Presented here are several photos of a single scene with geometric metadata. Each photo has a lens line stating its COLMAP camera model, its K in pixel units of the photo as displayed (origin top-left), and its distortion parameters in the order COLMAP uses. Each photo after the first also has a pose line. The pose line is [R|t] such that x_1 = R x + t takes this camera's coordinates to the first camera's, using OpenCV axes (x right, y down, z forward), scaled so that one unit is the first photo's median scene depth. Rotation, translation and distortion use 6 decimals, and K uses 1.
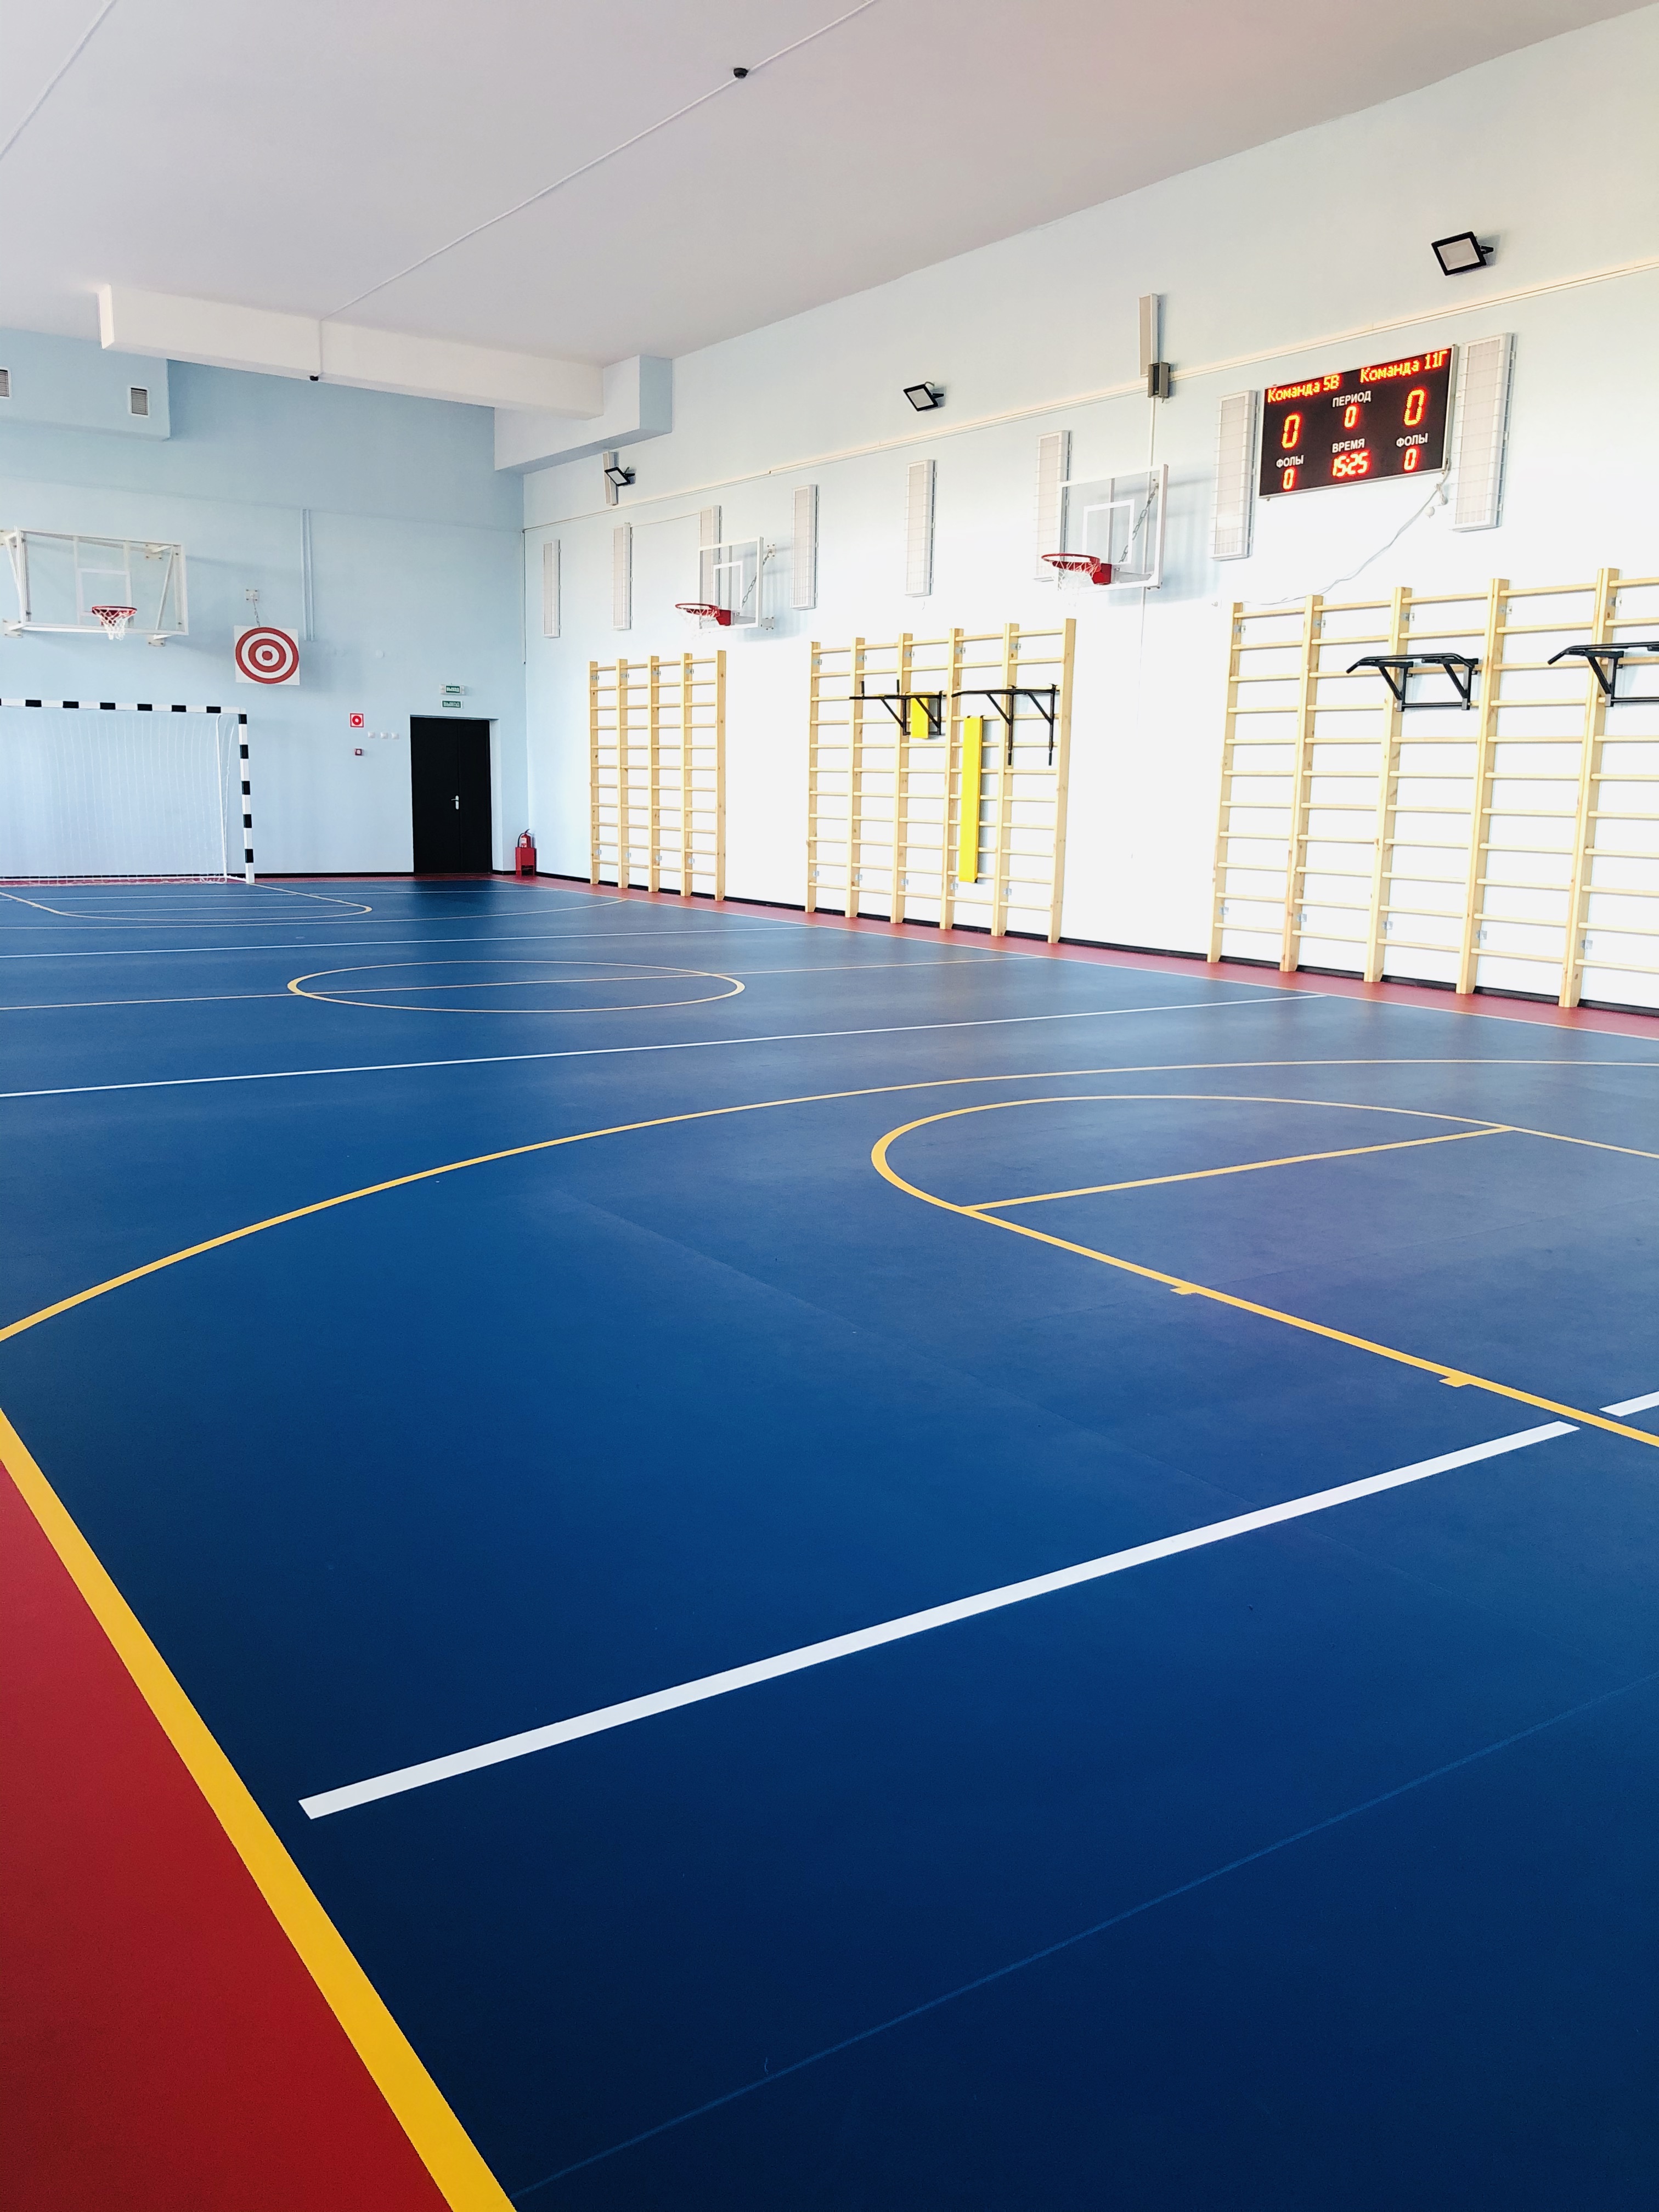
lens RADIAL K [[1812.0, 0, 829.5], [0, 1812.0, 1106.0], [0, 0, 1]] dist [0.070202, -0.084689]
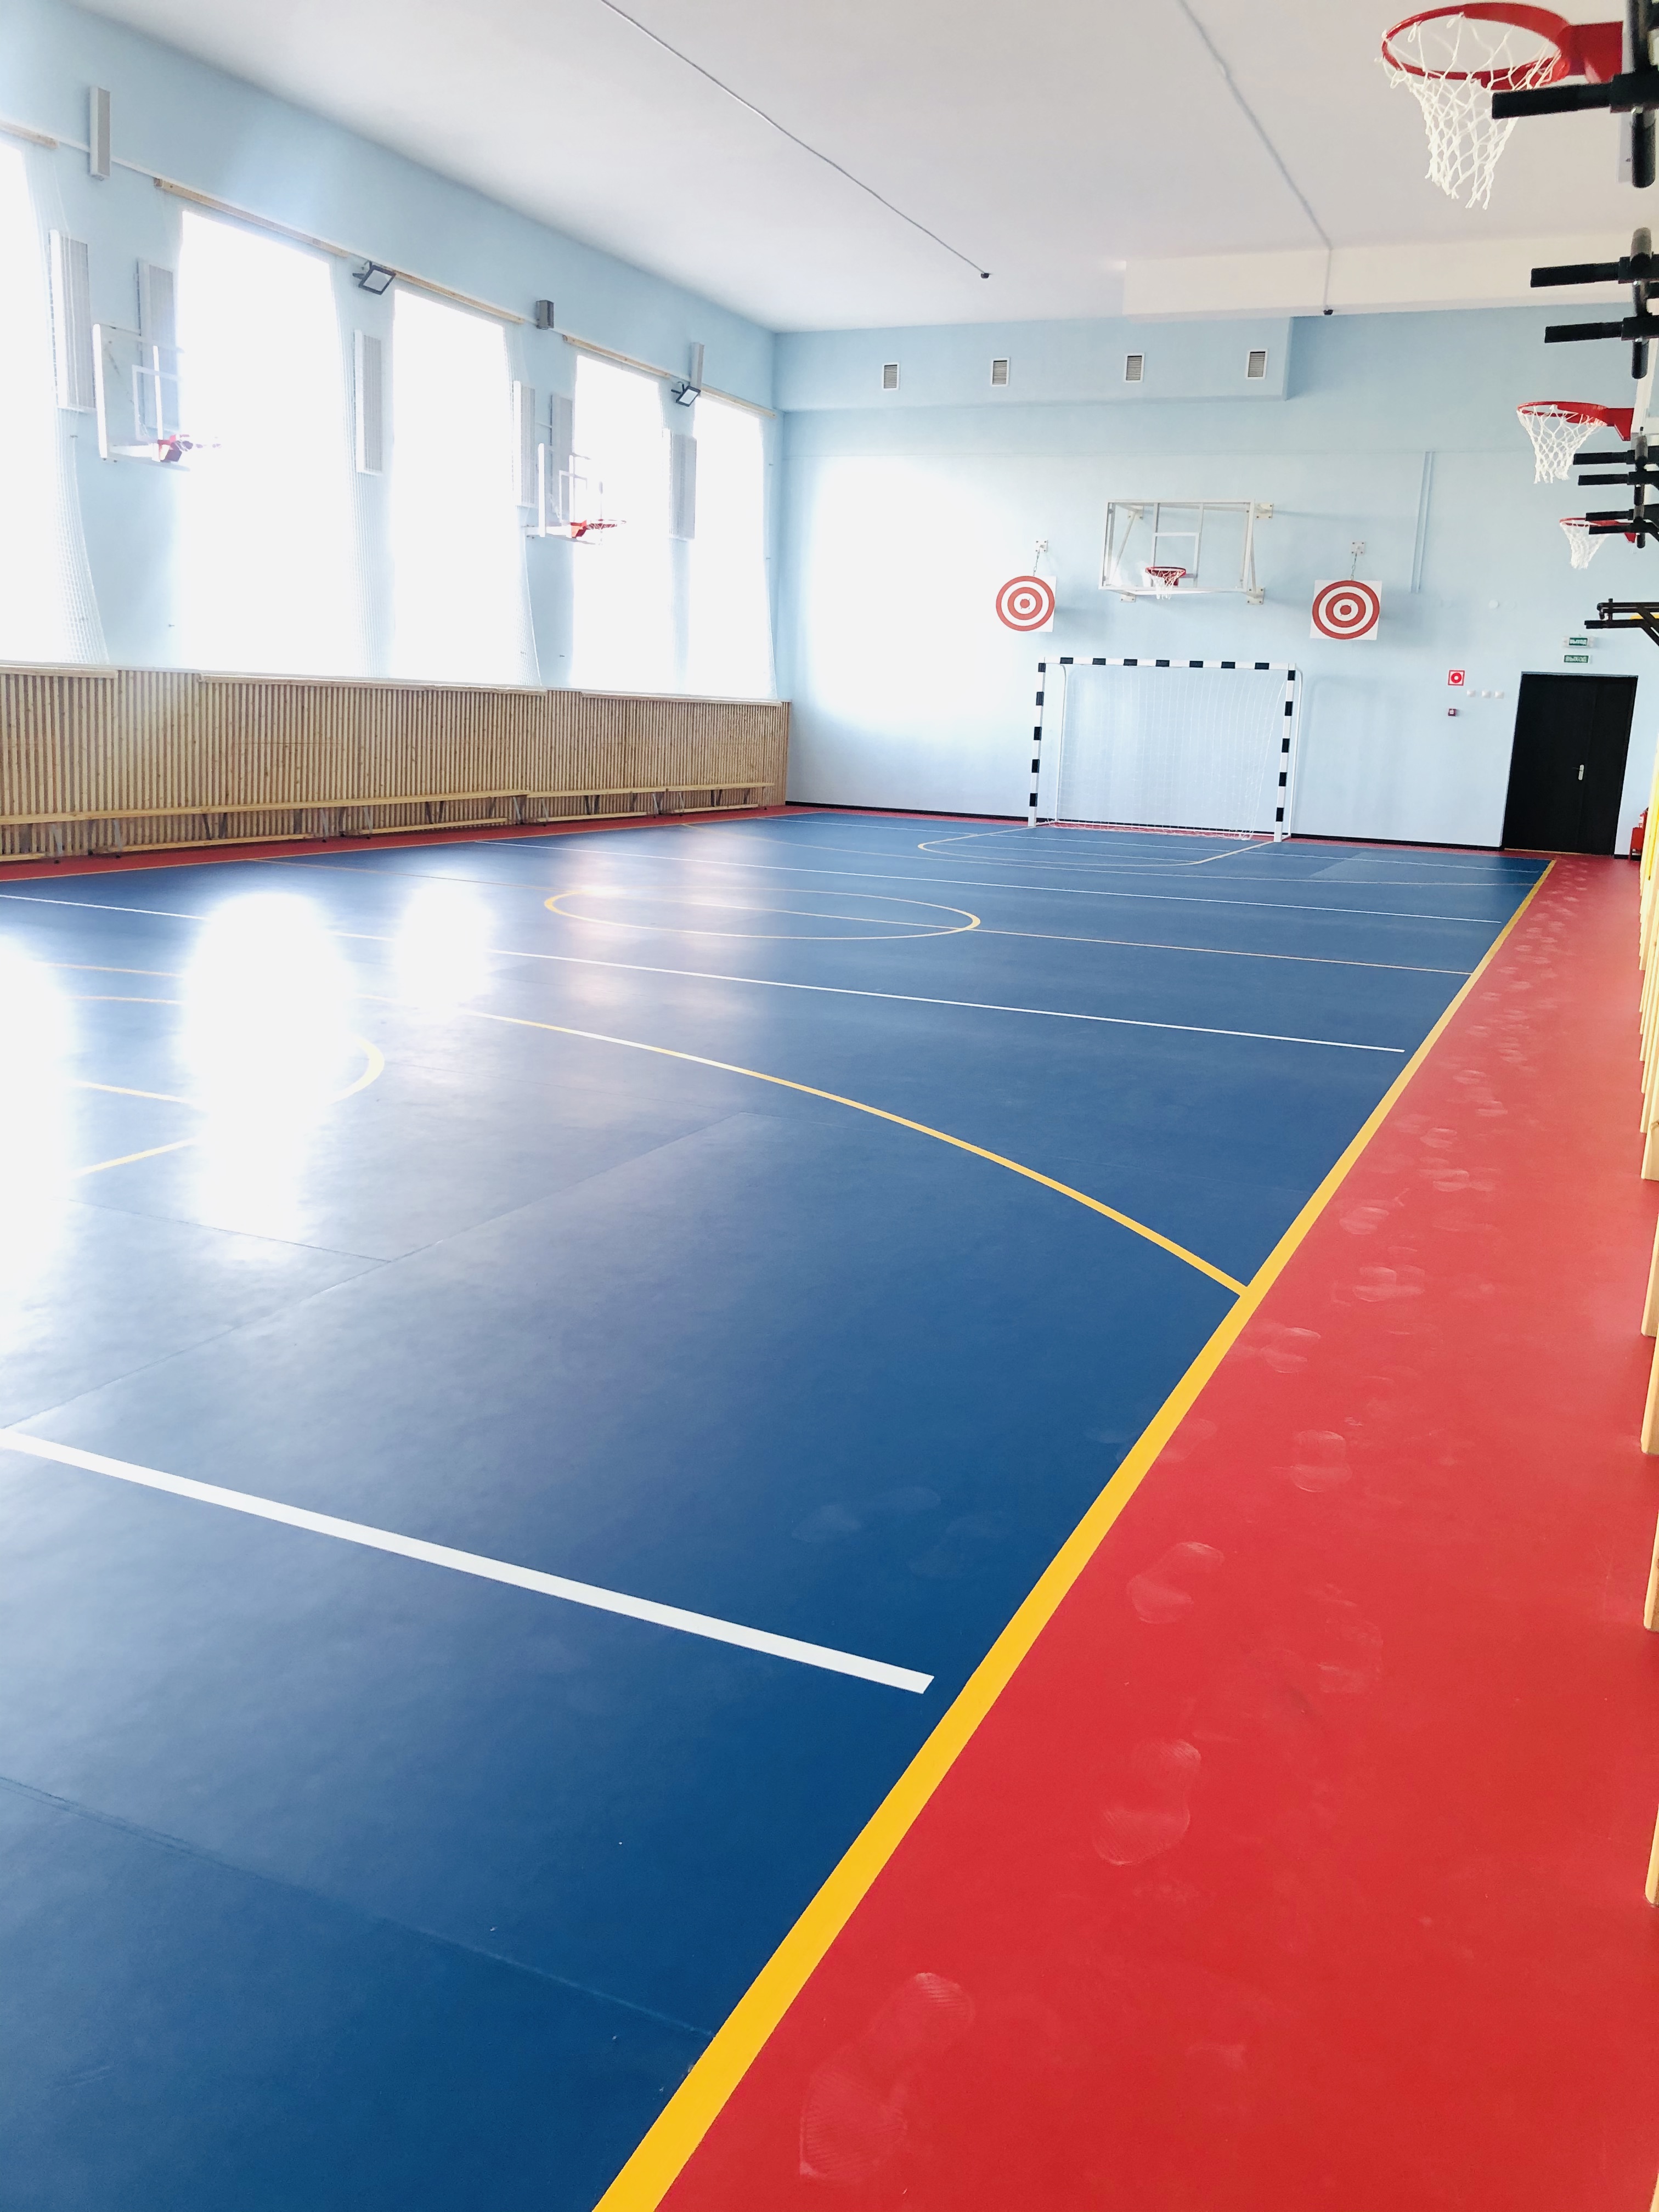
lens RADIAL K [[1792.0, 0, 829.5], [0, 1792.0, 1106.0], [0, 0, 1]] dist [0.002585, 0.003331]
pose [[0.528937, 0.193761, -0.826246, 0.383314], [-0.184729, 0.976530, 0.110745, -0.045900], [0.828312, 0.094055, 0.552316, 0.280118]]
